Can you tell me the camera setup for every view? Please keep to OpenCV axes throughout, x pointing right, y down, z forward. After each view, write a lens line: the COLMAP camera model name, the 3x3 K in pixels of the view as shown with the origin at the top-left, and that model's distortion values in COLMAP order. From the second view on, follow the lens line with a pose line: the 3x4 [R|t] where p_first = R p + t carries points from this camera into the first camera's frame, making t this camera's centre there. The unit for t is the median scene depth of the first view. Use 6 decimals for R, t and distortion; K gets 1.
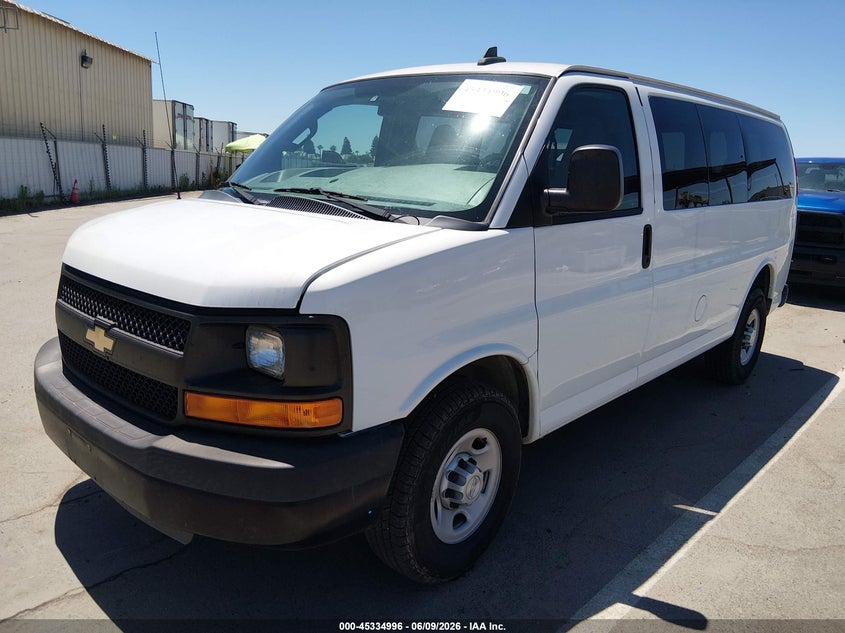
lens RADIAL K [[637.2, 0, 422.5], [0, 637.2, 316.5], [0, 0, 1]] dist [0.098891, -0.171176]
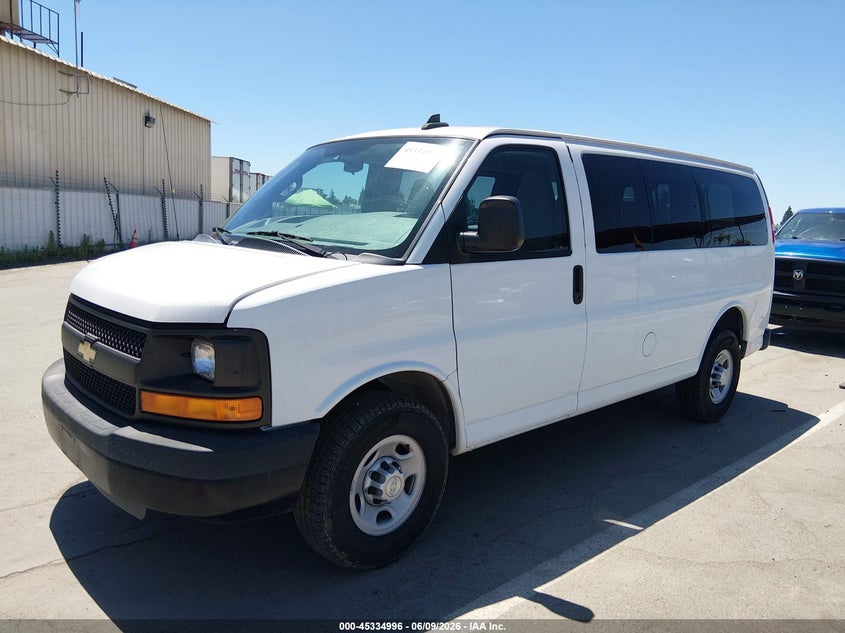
lens RADIAL K [[637.2, 0, 422.5], [0, 637.2, 316.5], [0, 0, 1]] dist [0.098891, -0.171176]
pose [[0.996823, 0.011461, -0.078814, 0.205429], [-0.017502, 0.996924, -0.076393, 0.045534], [0.077696, 0.077529, 0.993958, -0.157751]]
